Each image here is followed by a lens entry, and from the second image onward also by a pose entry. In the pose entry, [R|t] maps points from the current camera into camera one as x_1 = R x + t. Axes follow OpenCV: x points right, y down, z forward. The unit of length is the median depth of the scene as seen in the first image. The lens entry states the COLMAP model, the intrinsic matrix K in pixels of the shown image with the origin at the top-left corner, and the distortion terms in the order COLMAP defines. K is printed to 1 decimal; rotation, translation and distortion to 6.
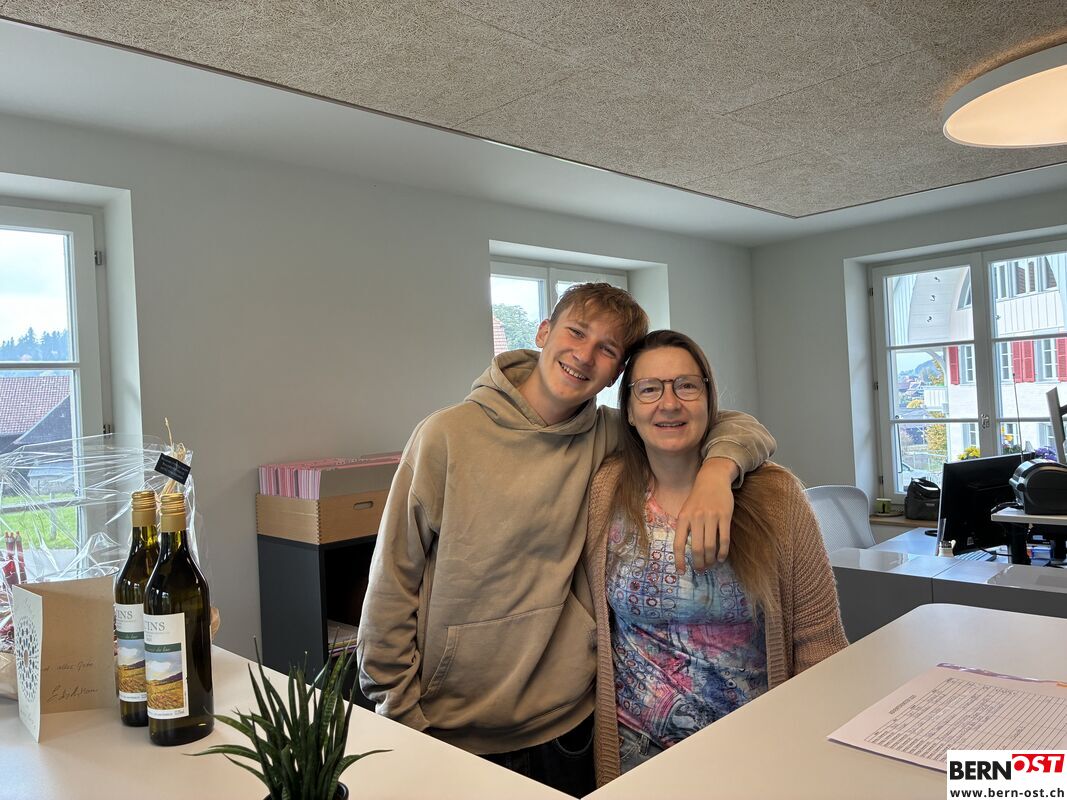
lens RADIAL K [[810.2, 0, 533.8], [0, 810.2, 389.9], [0, 0, 1]] dist [0.014417, -0.001560]
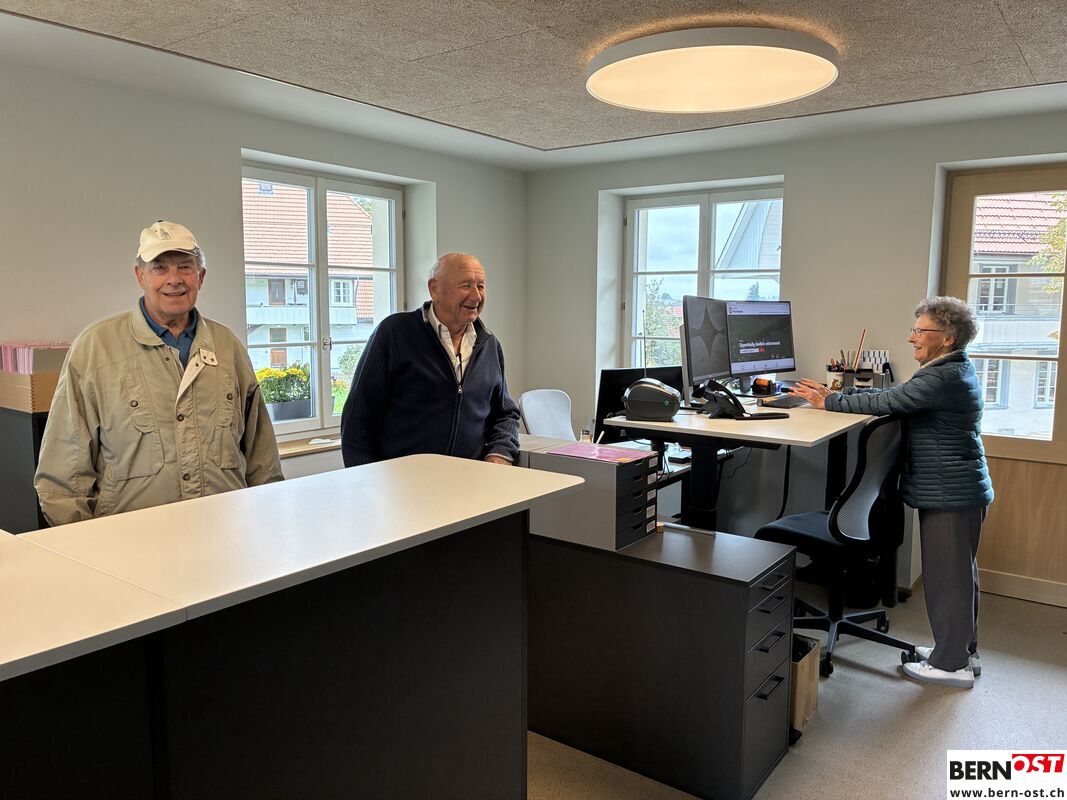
lens RADIAL K [[801.9, 0, 533.2], [0, 801.9, 395.7], [0, 0, 1]] dist [0.056857, -0.093239]
pose [[0.988126, 0.043669, 0.147312, 0.187660], [-0.061955, 0.990604, 0.121921, -0.013081], [-0.140604, -0.129600, 0.981547, -0.158880]]
